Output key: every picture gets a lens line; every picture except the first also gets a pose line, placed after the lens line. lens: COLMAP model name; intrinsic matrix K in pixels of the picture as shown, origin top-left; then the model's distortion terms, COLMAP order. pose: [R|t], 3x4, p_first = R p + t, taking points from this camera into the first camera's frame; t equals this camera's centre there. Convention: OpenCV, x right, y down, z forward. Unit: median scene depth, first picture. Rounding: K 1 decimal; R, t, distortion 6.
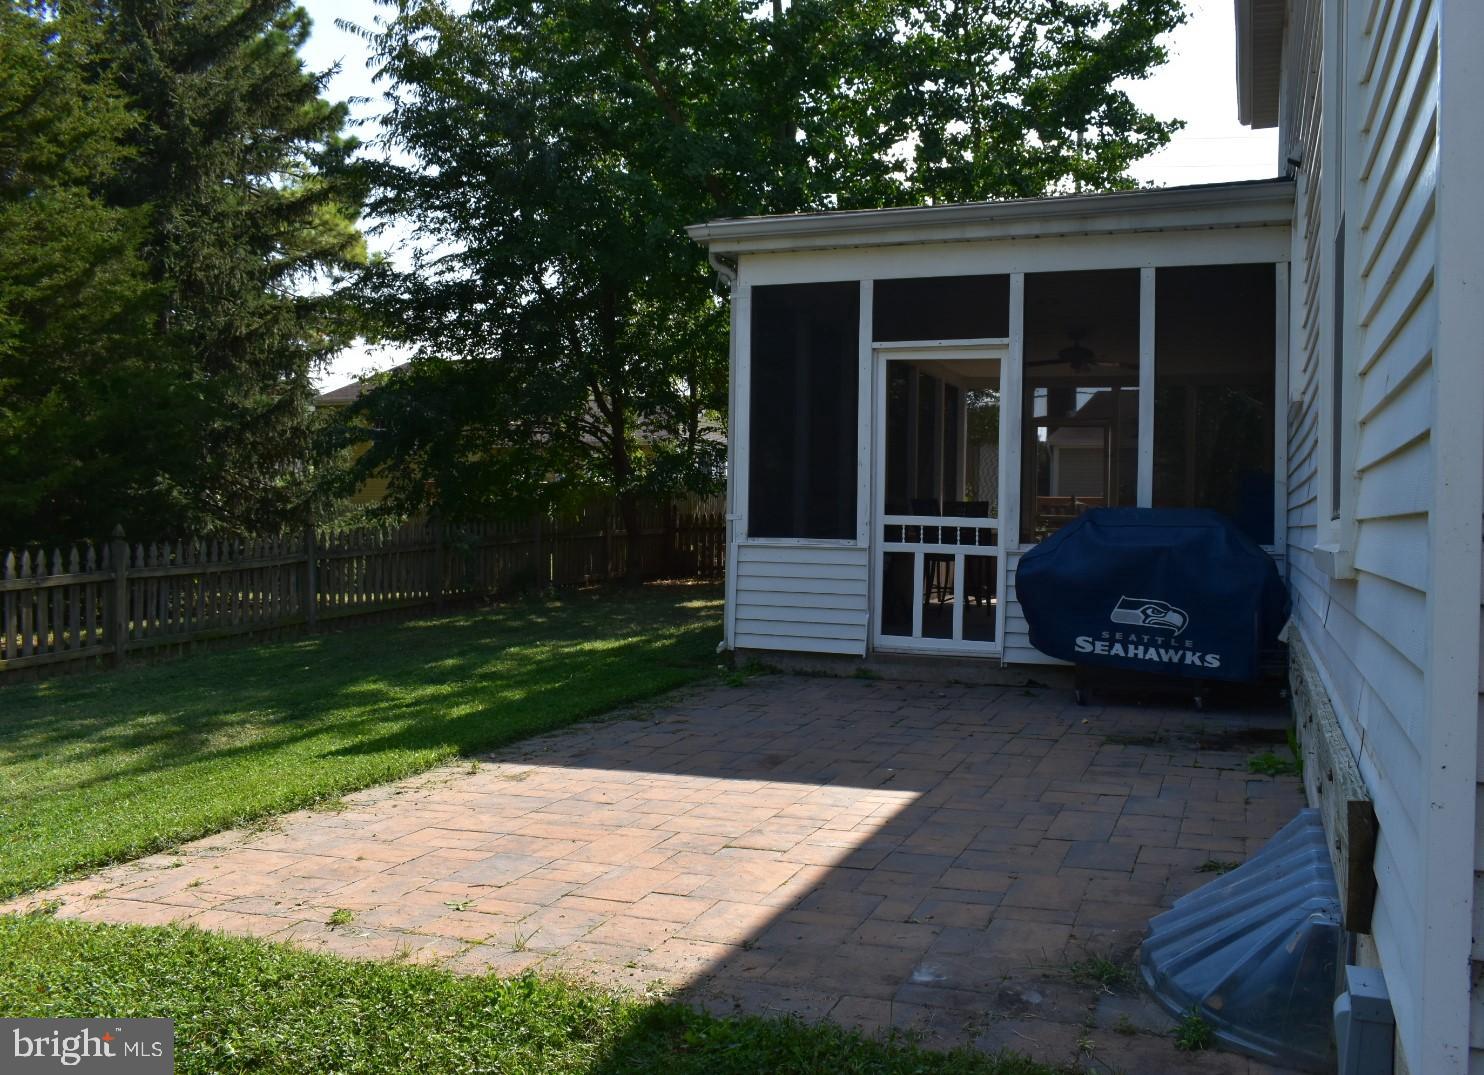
lens RADIAL K [[1170.3, 0, 775.6], [0, 1170.3, 533.9], [0, 0, 1]] dist [-0.027903, 0.014106]
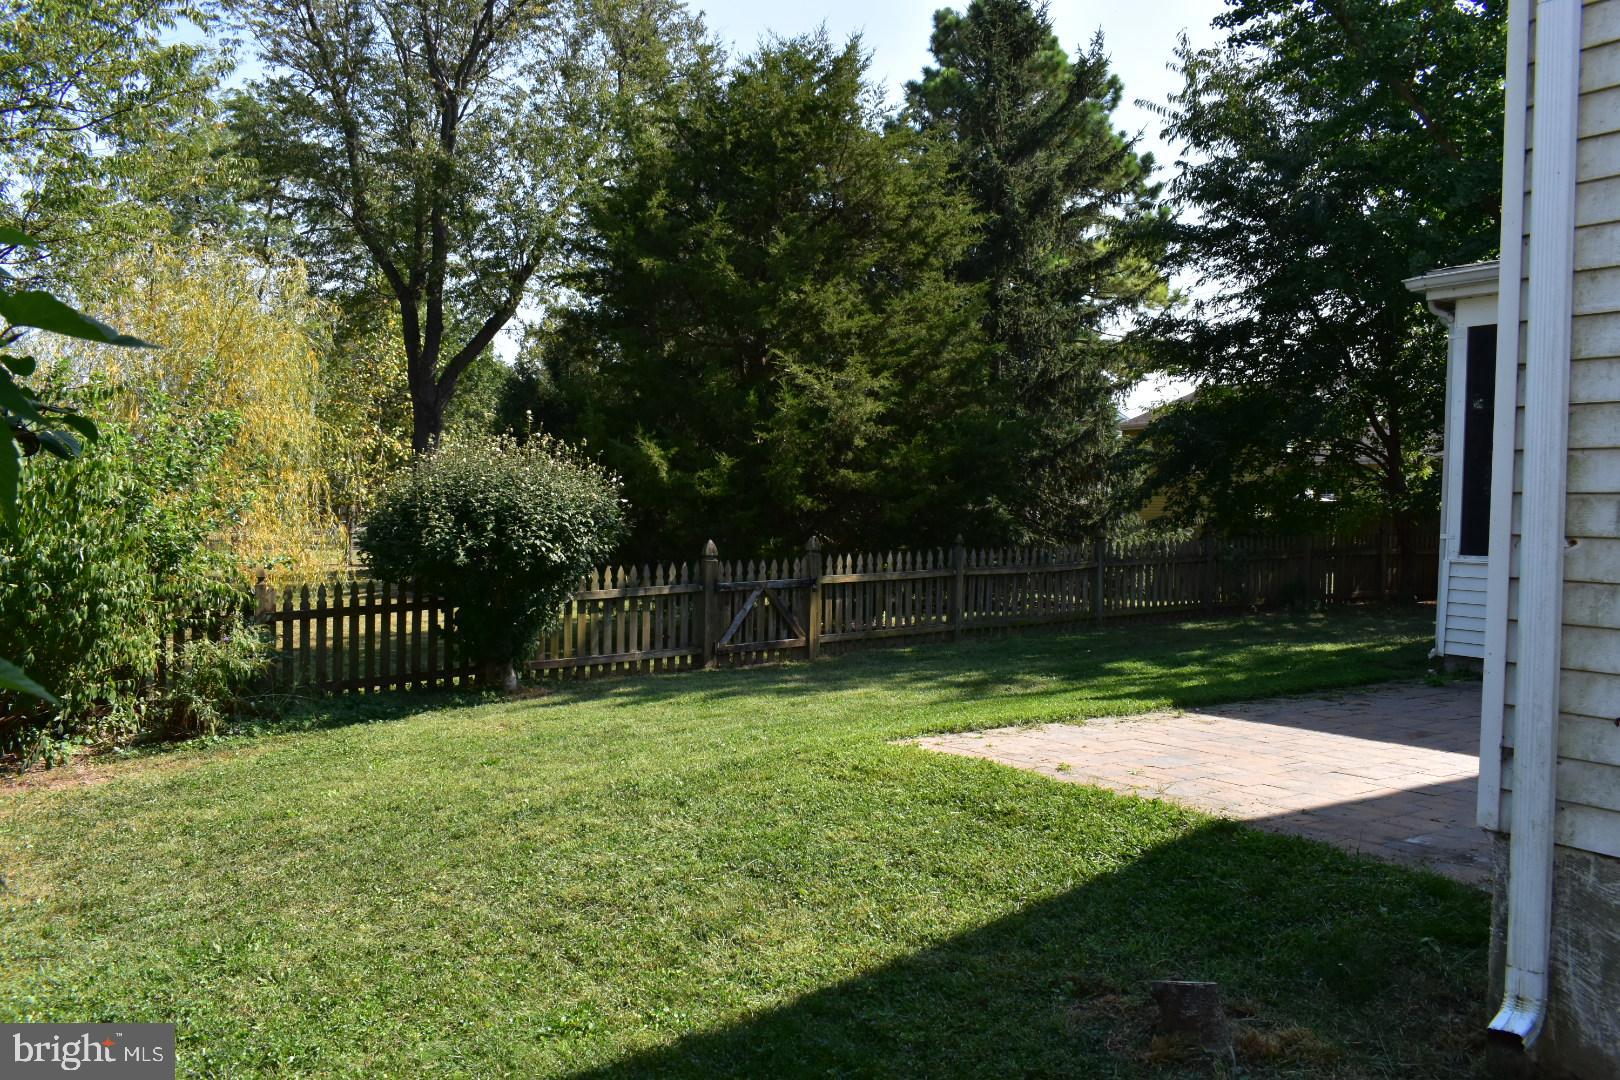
lens RADIAL K [[1277.7, 0, 809.4], [0, 1277.7, 540.5], [0, 0, 1]] dist [-0.006792, 0.011935]
pose [[0.804732, 0.019501, -0.593318, 0.132928], [-0.024670, 0.999695, -0.000603, 0.003443], [0.593126, 0.015123, 0.804968, -0.225593]]
